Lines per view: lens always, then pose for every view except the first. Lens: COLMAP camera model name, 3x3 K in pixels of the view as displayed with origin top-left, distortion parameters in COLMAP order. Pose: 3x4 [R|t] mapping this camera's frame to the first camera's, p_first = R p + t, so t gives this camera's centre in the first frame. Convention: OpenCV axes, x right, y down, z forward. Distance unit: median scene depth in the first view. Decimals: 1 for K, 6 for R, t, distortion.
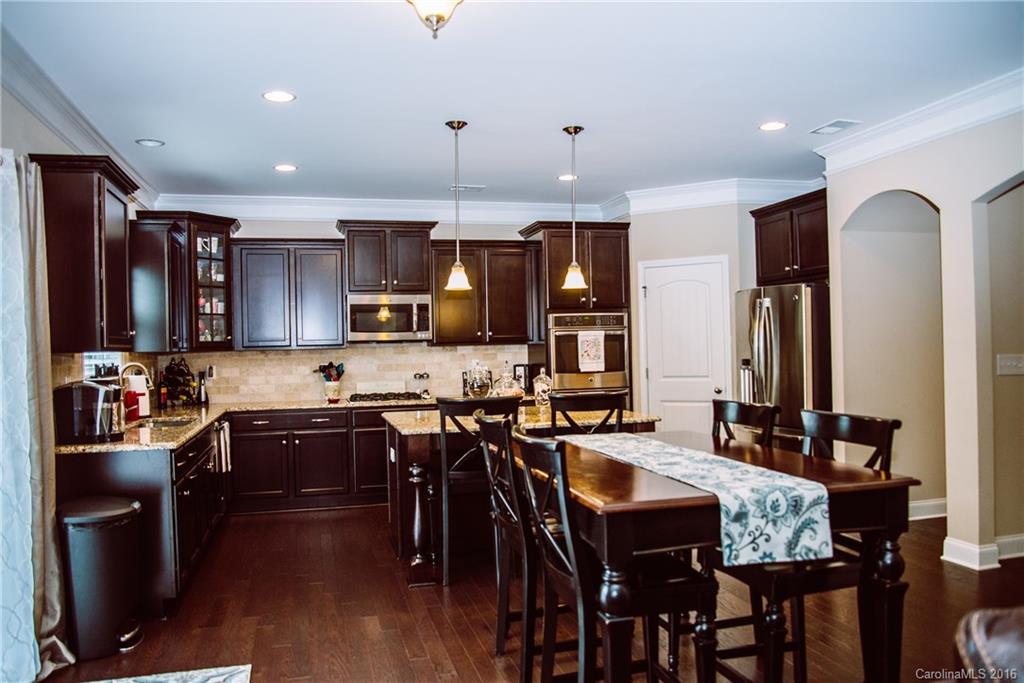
lens RADIAL K [[736.1, 0, 514.3], [0, 736.1, 346.7], [0, 0, 1]] dist [-0.065806, 0.001653]
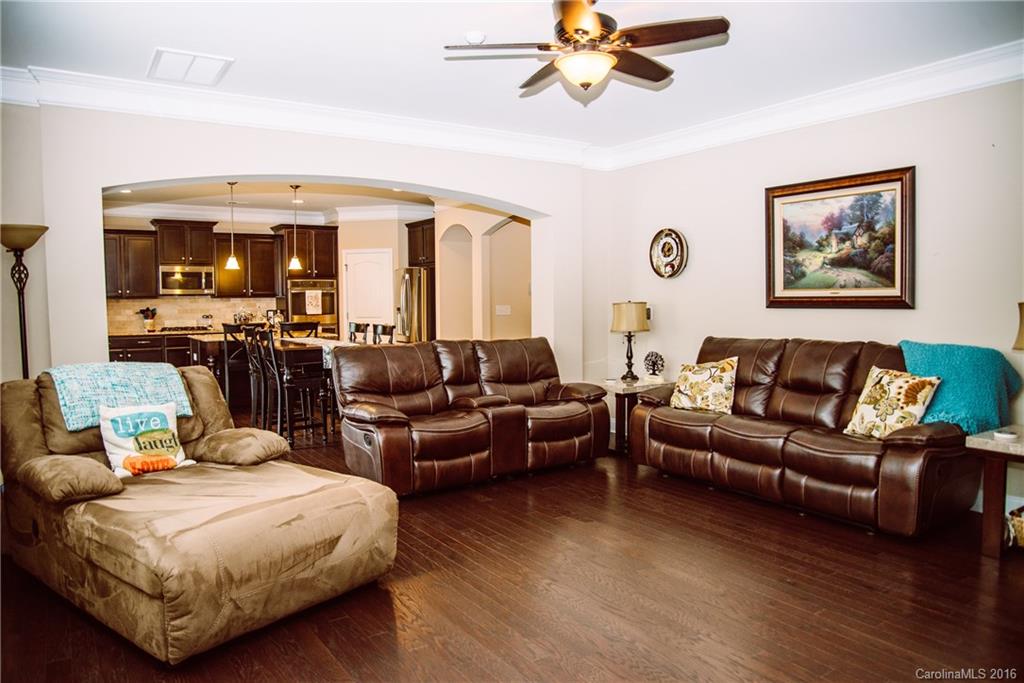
lens RADIAL K [[736.1, 0, 504.3], [0, 736.1, 338.4], [0, 0, 1]] dist [-0.065806, 0.001653]
pose [[0.957649, -0.000898, 0.287935, 0.038904], [-0.013475, 0.998760, 0.047930, 0.002387], [-0.287621, -0.049780, 0.956450, -0.740333]]
